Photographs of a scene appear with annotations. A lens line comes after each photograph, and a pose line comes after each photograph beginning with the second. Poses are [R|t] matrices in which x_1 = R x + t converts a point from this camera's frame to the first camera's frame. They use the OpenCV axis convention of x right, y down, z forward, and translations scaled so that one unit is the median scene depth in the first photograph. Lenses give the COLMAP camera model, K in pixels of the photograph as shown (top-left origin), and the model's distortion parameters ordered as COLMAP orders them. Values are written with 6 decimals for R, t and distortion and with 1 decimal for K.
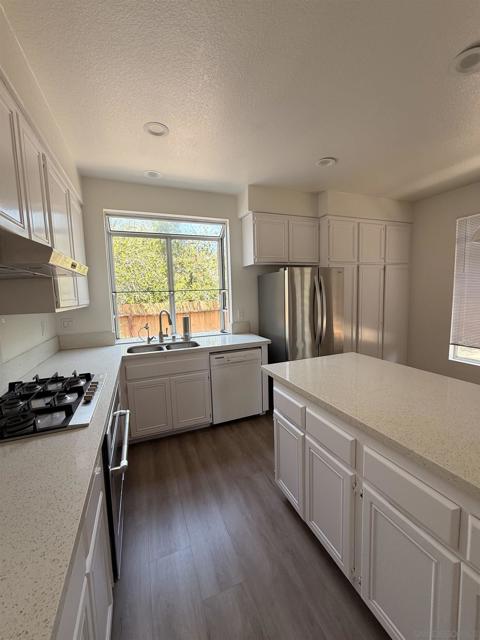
lens RADIAL K [[255.8, 0, 236.4], [0, 255.8, 317.2], [0, 0, 1]] dist [0.003823, 0.000288]
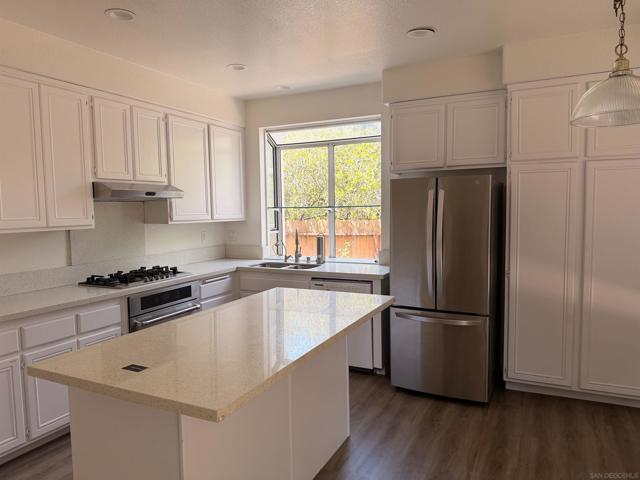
lens RADIAL K [[438.9, 0, 323.7], [0, 438.9, 243.8], [0, 0, 1]] dist [-0.014722, -0.009404]
pose [[0.674518, 0.076914, -0.734241, 0.870438], [-0.072989, 0.996633, 0.037348, -0.032172], [0.734641, 0.028399, 0.677861, -0.006325]]
